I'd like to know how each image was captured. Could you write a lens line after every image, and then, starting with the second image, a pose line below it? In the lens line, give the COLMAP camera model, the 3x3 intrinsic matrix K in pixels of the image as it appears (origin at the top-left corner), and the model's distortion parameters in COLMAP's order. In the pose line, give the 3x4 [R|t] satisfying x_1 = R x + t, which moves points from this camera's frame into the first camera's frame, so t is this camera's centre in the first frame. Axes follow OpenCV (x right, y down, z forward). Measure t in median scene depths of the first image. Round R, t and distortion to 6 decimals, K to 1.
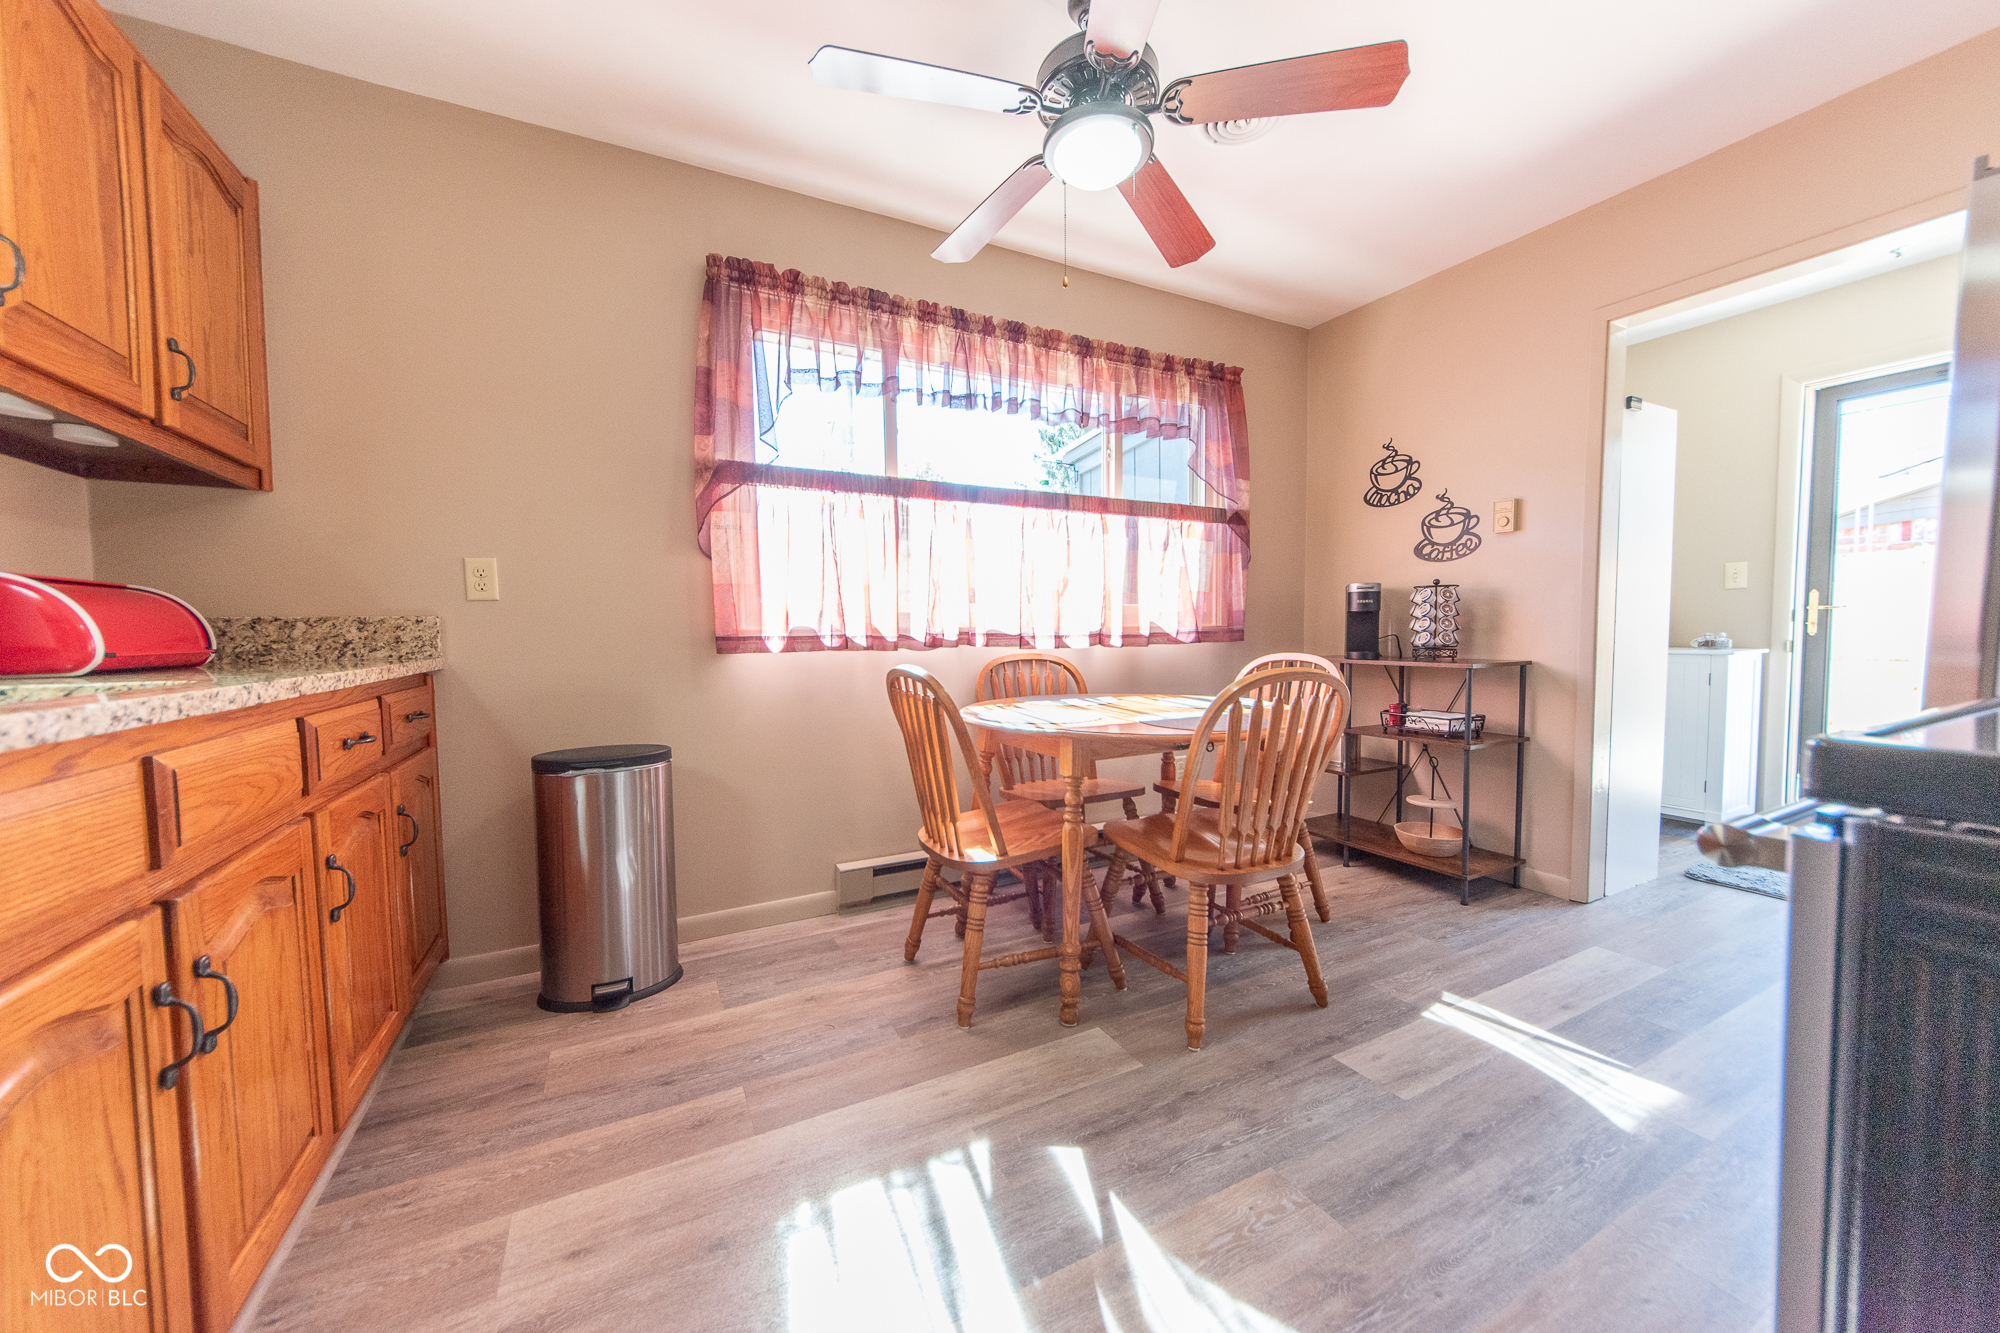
lens RADIAL K [[716.1, 0, 1004.3], [0, 716.1, 670.3], [0, 0, 1]] dist [-0.004529, -0.000986]
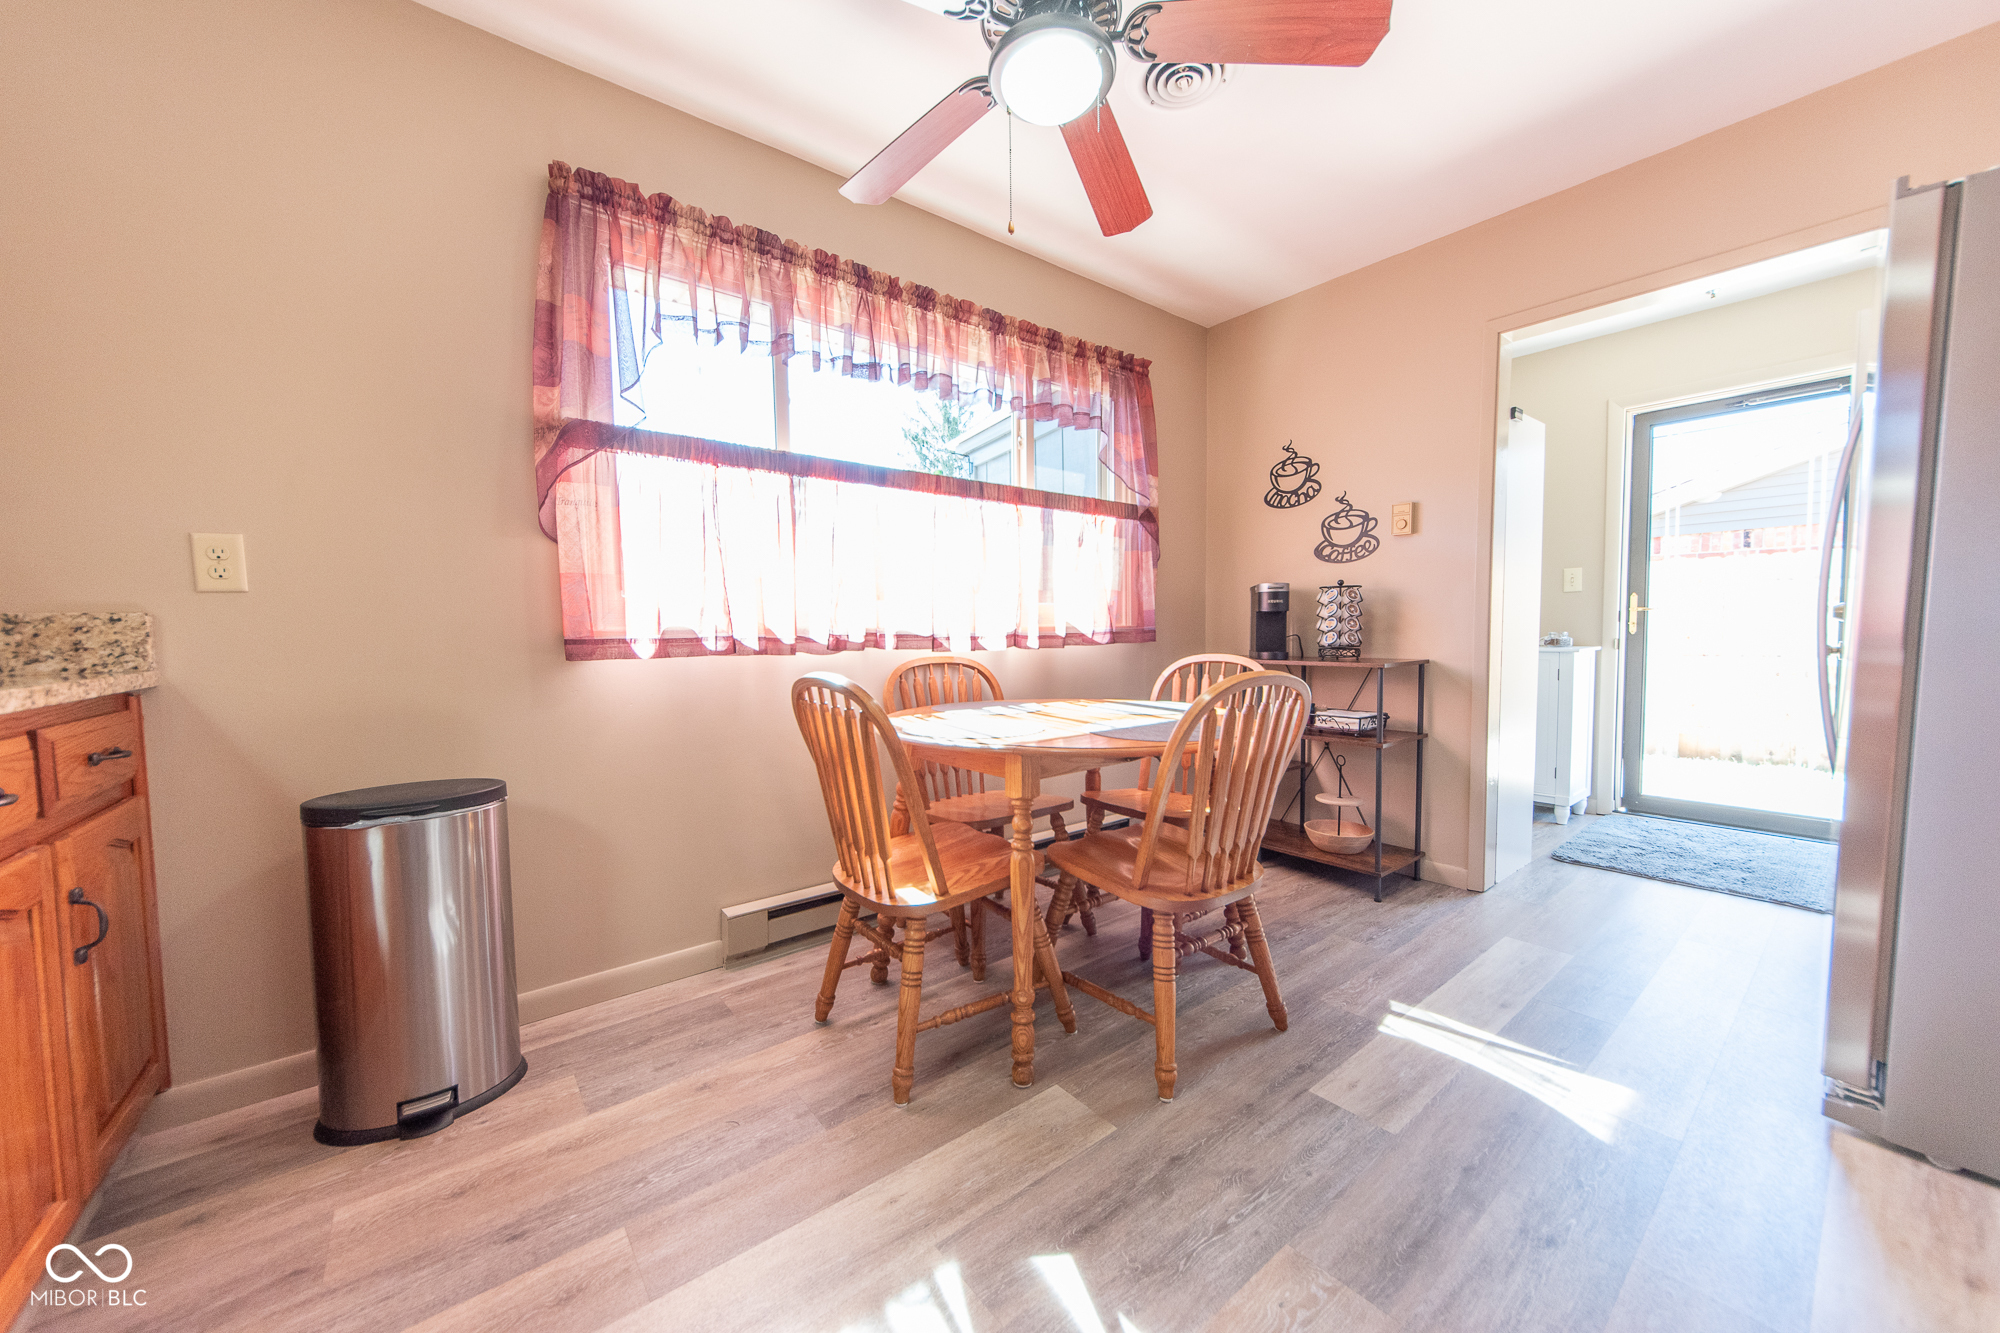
lens RADIAL K [[716.1, 0, 1002.7], [0, 716.1, 670.2], [0, 0, 1]] dist [-0.004529, -0.000986]
pose [[0.982028, -0.011683, 0.188375, -0.064723], [0.011876, 0.999929, 0.000107, -0.005976], [-0.188363, 0.002132, 0.982097, 0.107003]]
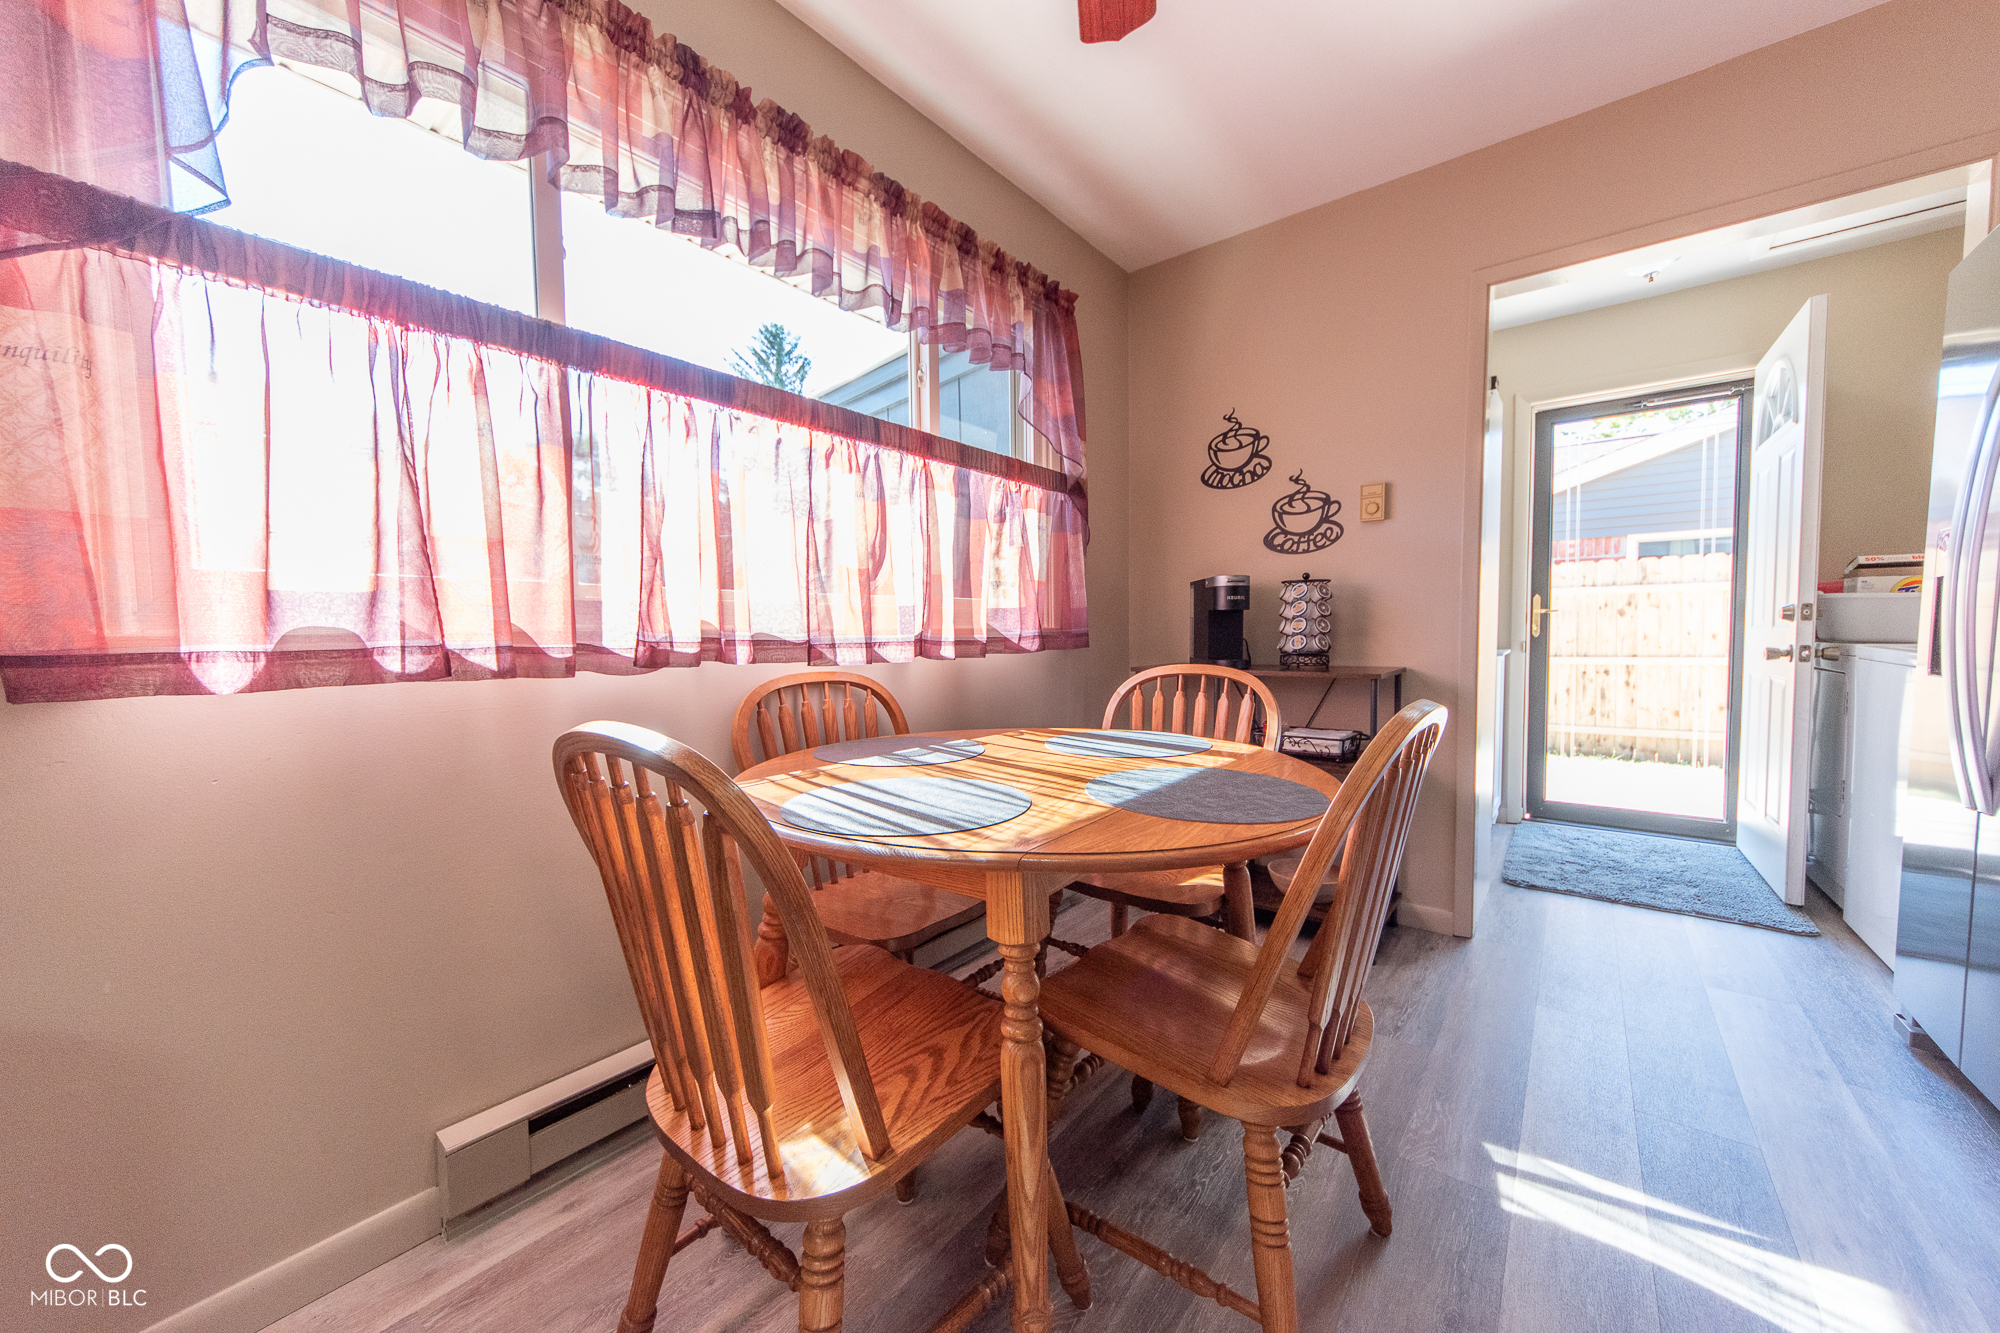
lens RADIAL K [[716.1, 0, 1003.0], [0, 716.1, 668.0], [0, 0, 1]] dist [-0.004529, -0.000986]
pose [[0.915990, -0.021431, 0.400627, -0.072881], [0.024300, 0.999703, -0.002081, -0.024273], [-0.400464, 0.011642, 0.916239, 0.412629]]
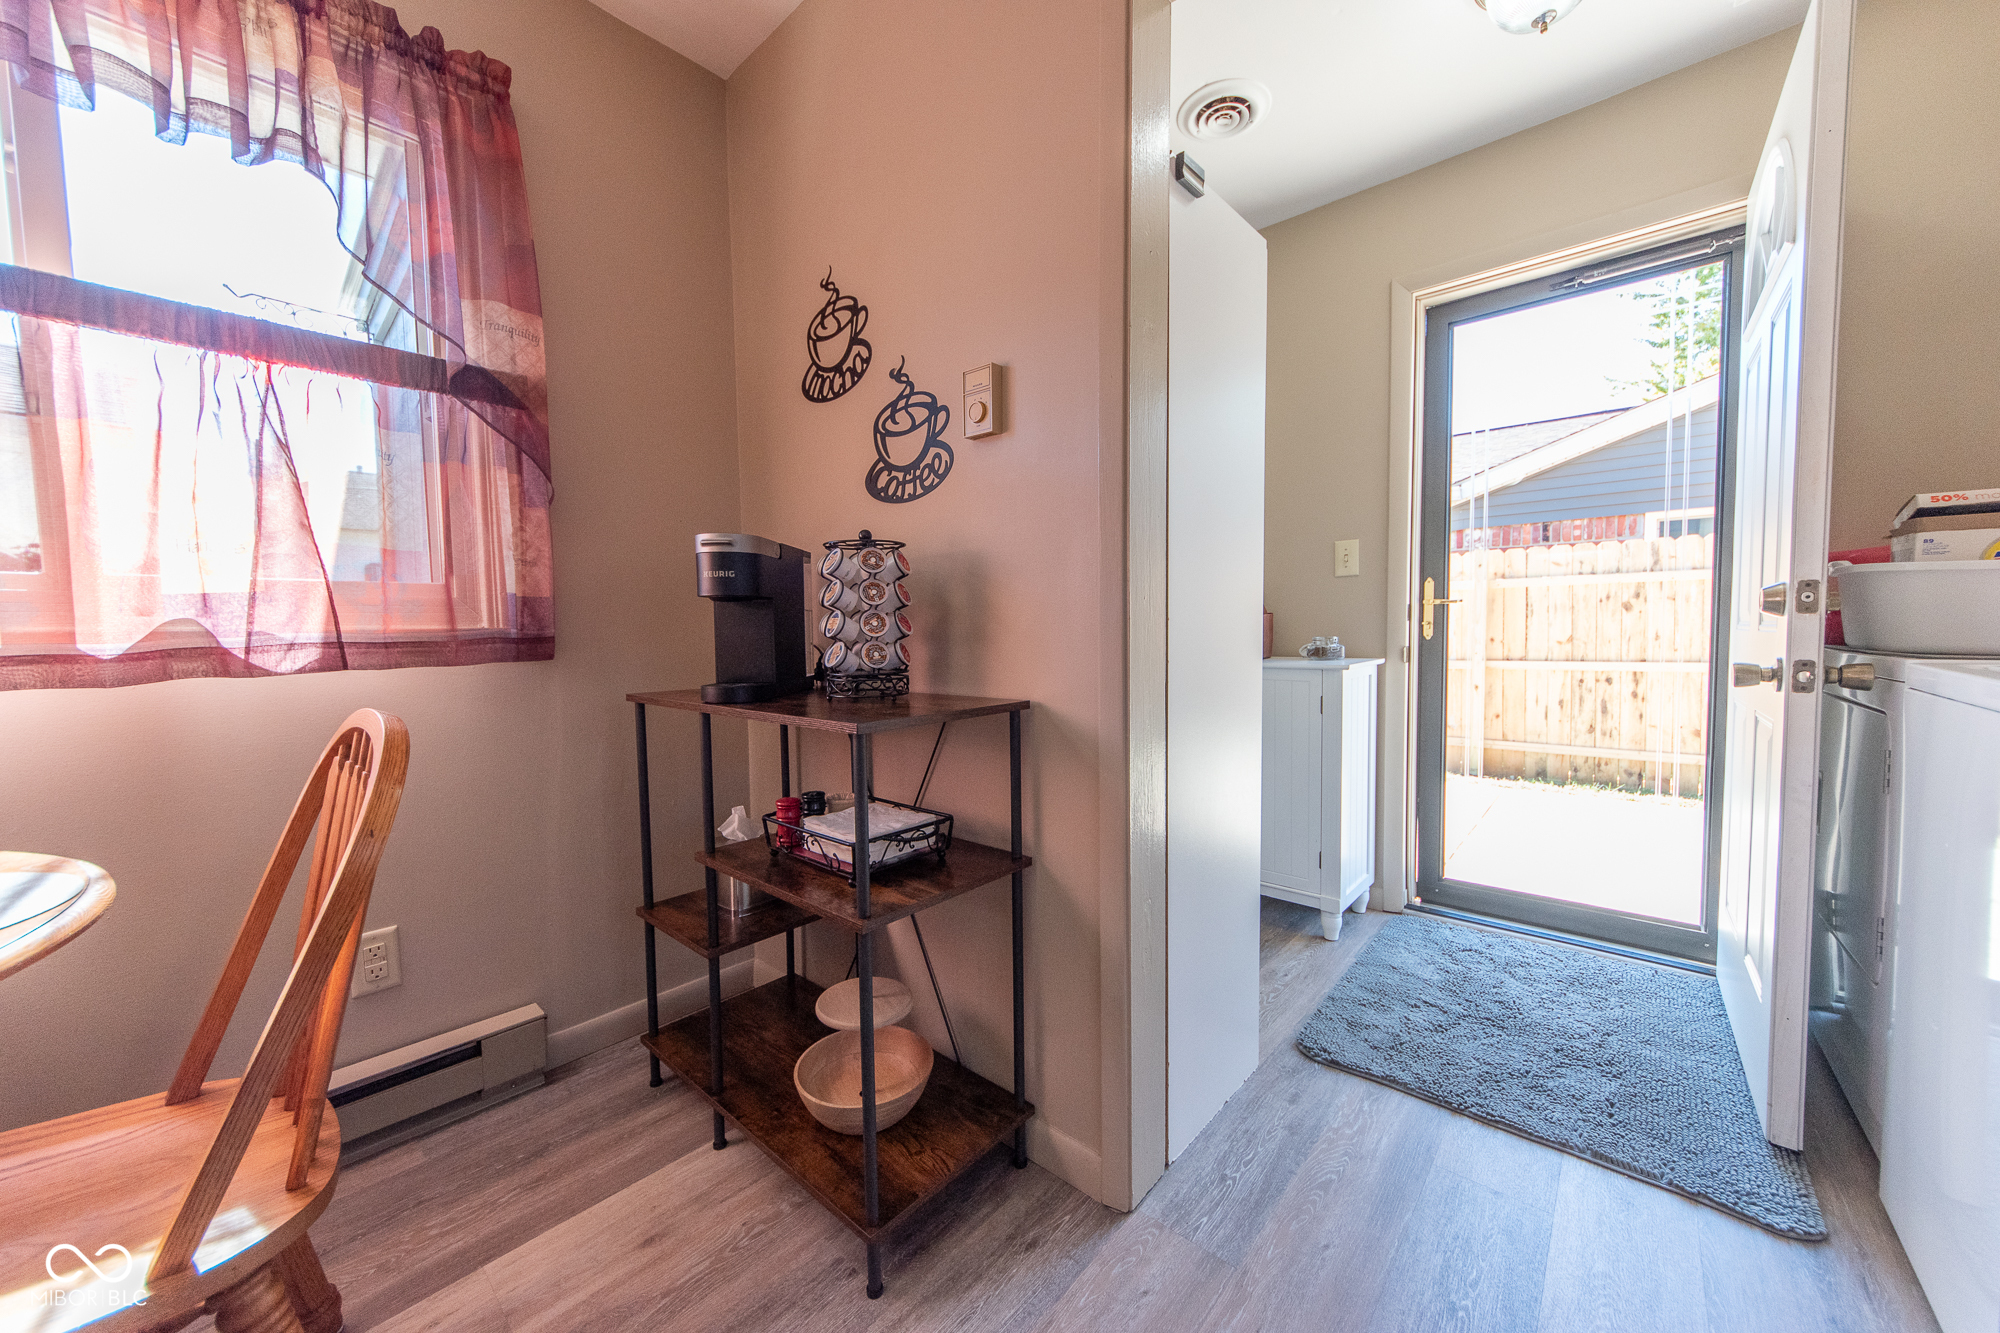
lens RADIAL K [[716.1, 0, 1004.0], [0, 716.1, 667.9], [0, 0, 1]] dist [-0.004529, -0.000986]
pose [[0.934753, -0.020904, 0.354682, 0.581860], [0.022324, 0.999751, 0.000087, -0.038006], [-0.354595, 0.007837, 0.934987, 0.585368]]
